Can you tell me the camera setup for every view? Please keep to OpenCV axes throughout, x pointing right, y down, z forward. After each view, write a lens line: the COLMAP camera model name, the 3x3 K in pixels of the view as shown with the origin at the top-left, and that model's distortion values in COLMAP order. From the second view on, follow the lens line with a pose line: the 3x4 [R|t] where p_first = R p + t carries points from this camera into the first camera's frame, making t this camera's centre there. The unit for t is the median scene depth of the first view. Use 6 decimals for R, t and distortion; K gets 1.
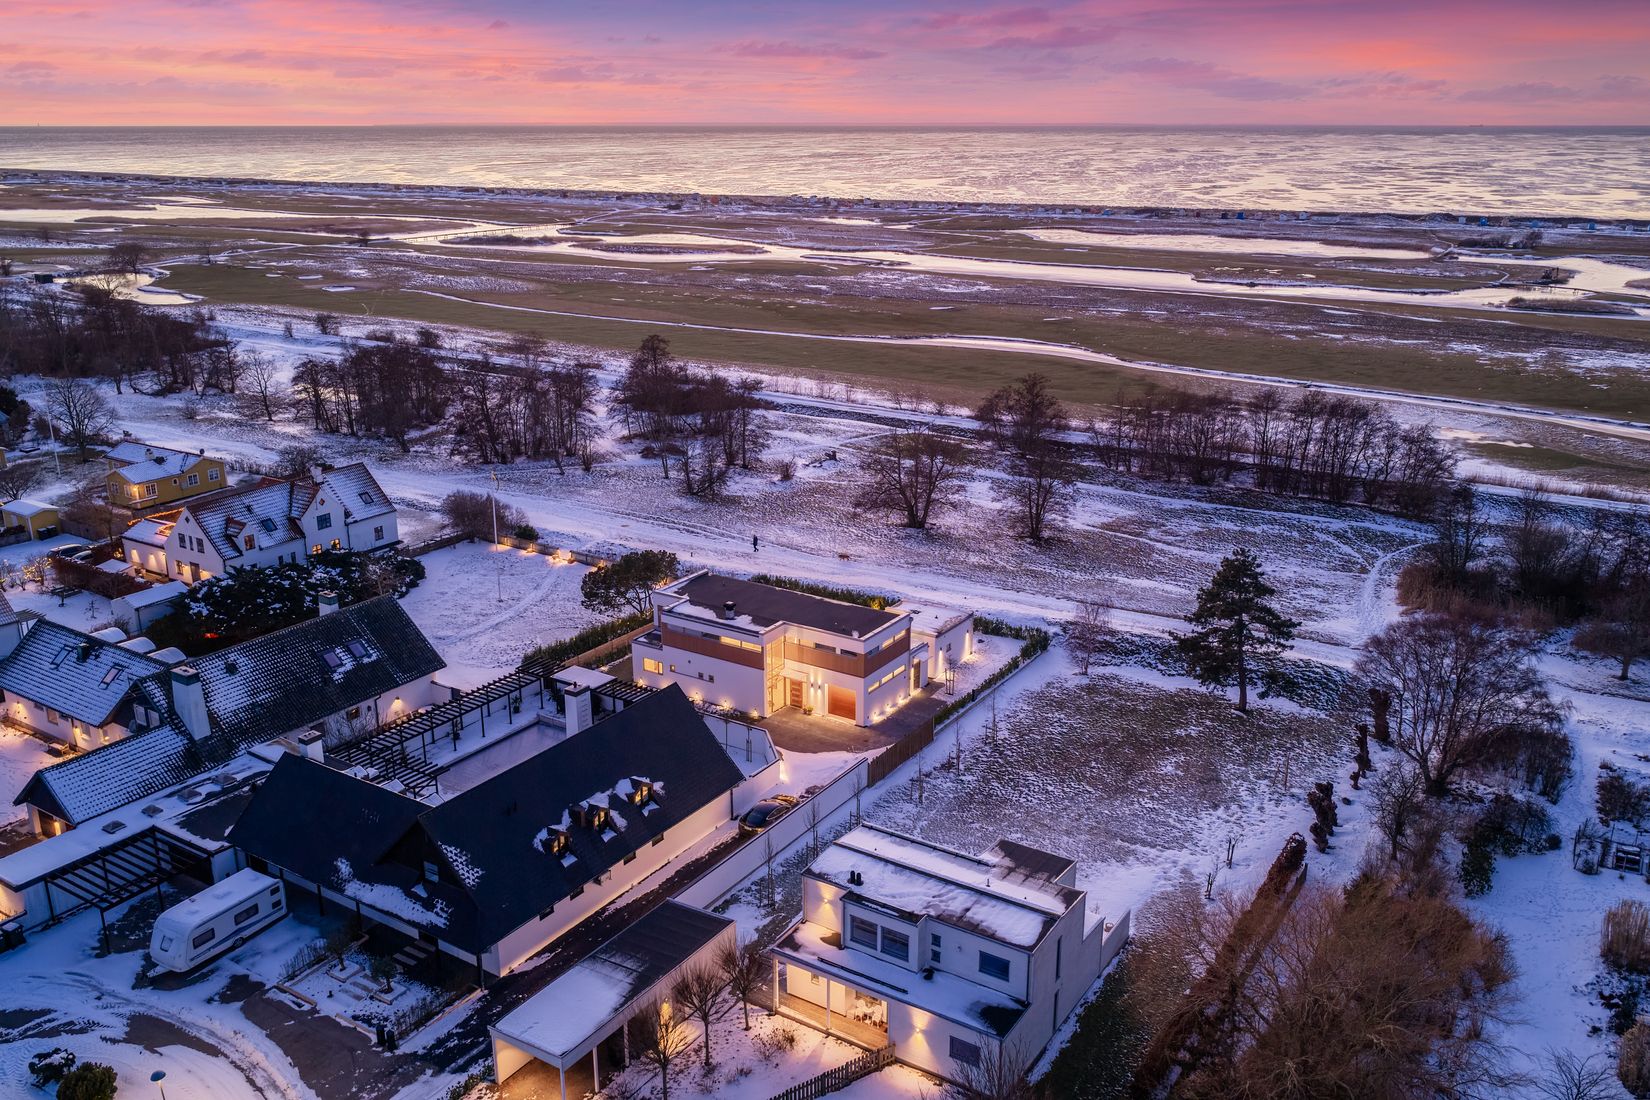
lens RADIAL K [[1295.3, 0, 820.8], [0, 1295.3, 603.7], [0, 0, 1]] dist [0.033229, -0.052241]
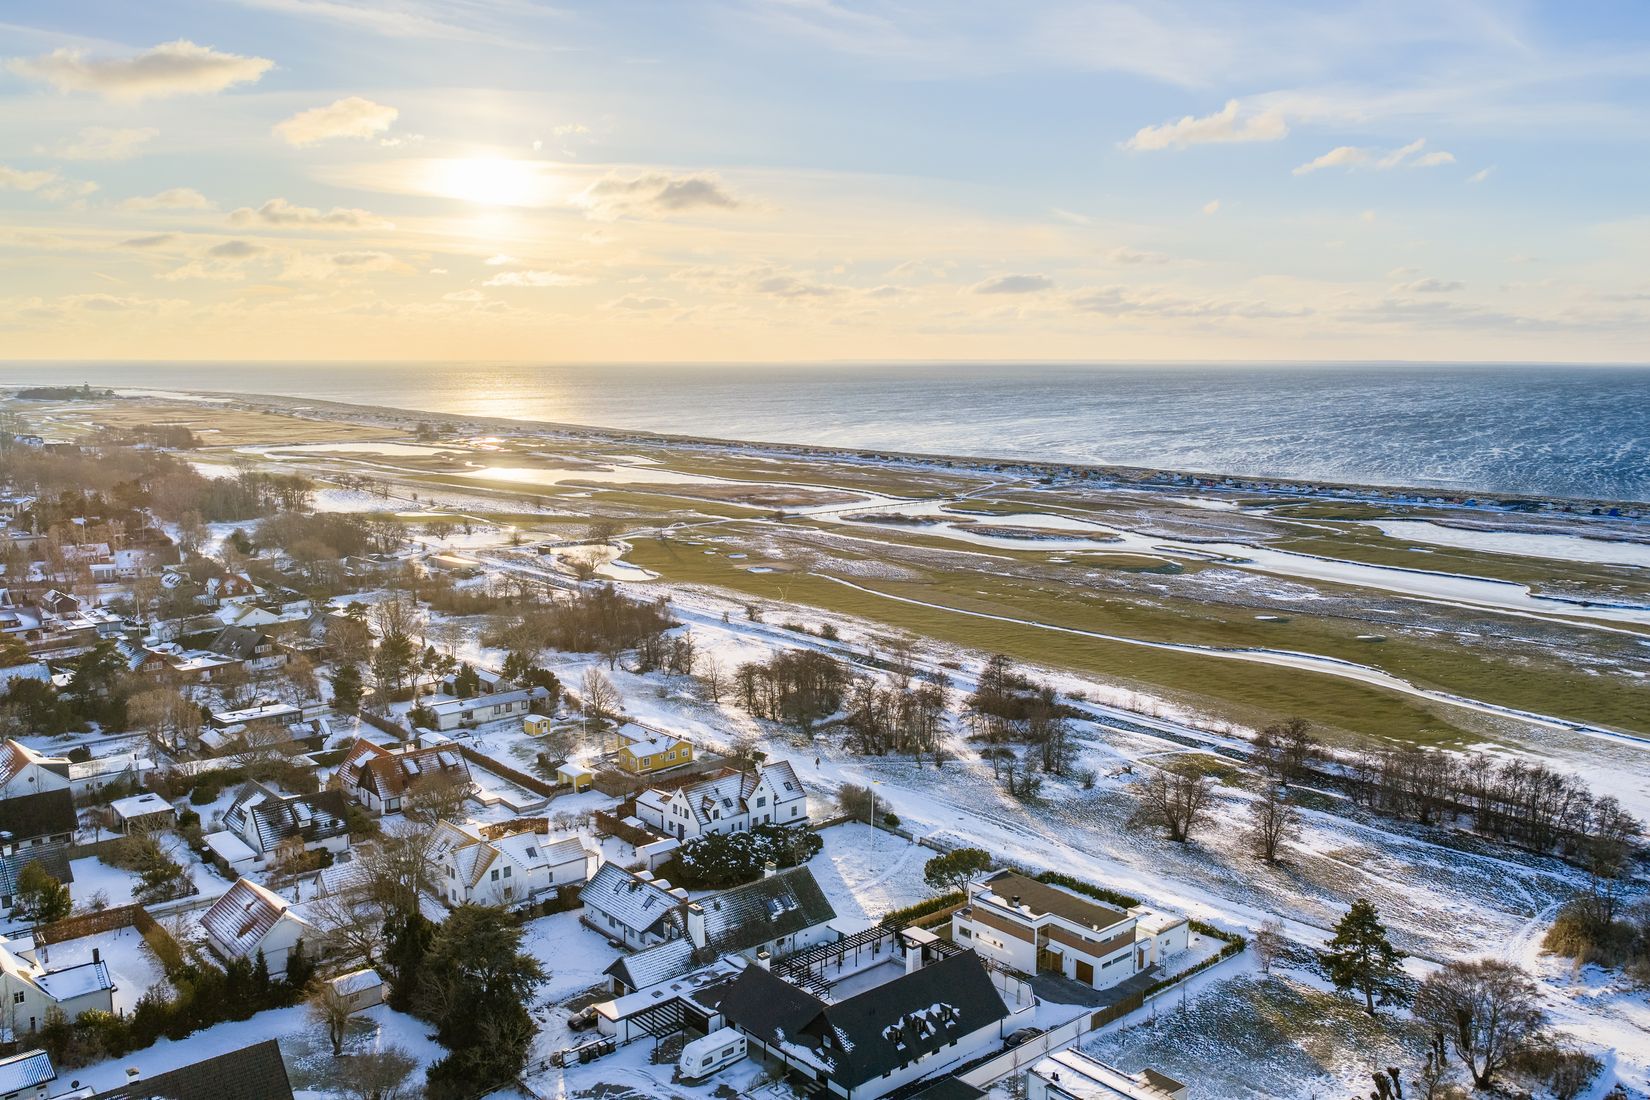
lens RADIAL K [[1295.3, 0, 820.8], [0, 1295.3, 603.7], [0, 0, 1]] dist [0.033229, -0.052241]
pose [[0.959276, 0.044910, -0.278878, 0.079843], [-0.092637, 0.982695, -0.160401, -0.048254], [0.266849, 0.179703, 0.946836, -0.387546]]
